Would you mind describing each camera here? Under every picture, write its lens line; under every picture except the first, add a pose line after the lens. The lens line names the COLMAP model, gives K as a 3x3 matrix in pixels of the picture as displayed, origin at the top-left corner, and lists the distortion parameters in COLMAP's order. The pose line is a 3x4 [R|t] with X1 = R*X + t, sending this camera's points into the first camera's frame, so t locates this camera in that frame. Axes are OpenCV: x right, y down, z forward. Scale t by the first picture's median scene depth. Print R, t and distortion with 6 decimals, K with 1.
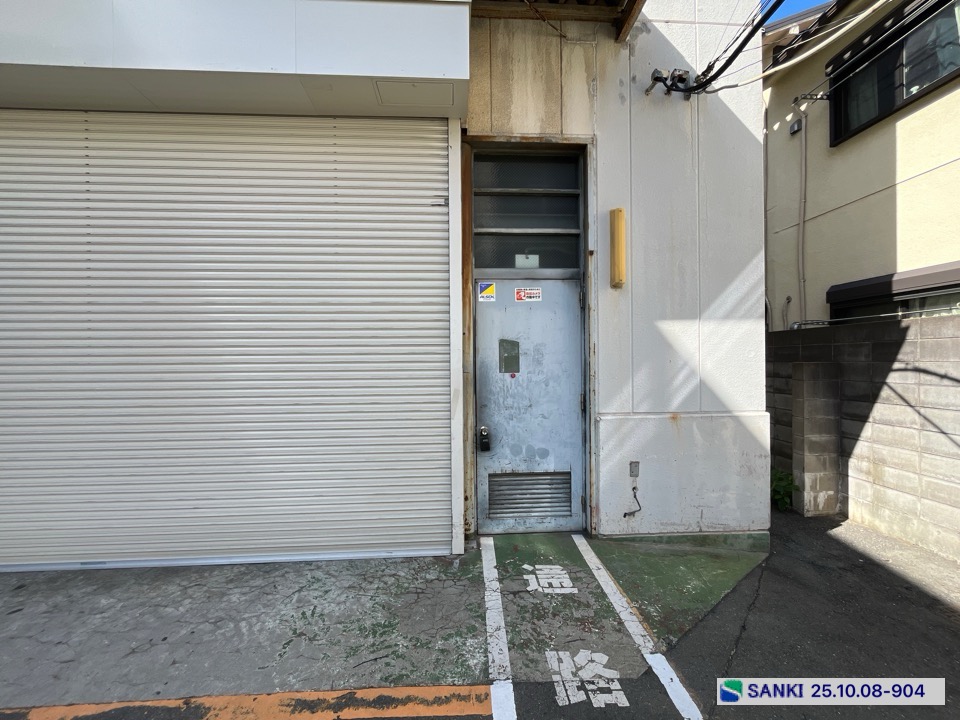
lens RADIAL K [[389.4, 0, 477.0], [0, 389.4, 360.7], [0, 0, 1]] dist [-0.002365, -0.000150]
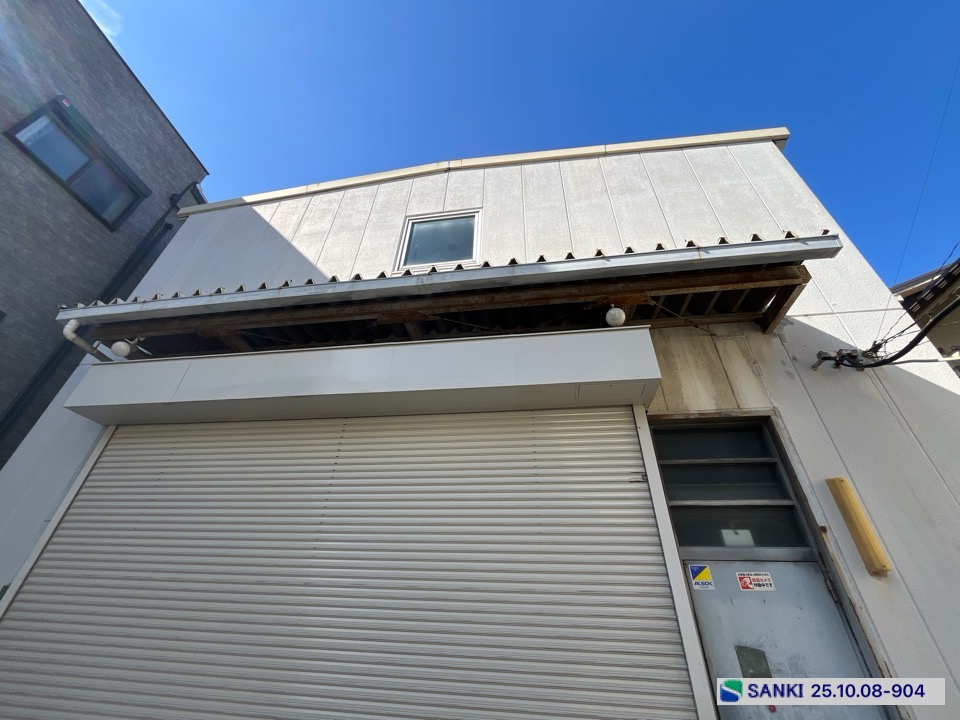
lens RADIAL K [[390.2, 0, 476.9], [0, 390.2, 360.0], [0, 0, 1]] dist [-0.001768, -0.000341]
pose [[0.975256, -0.086286, -0.203544, -0.244695], [-0.045721, 0.822065, -0.567555, -0.060005], [0.216299, 0.562818, 0.797779, -0.064722]]
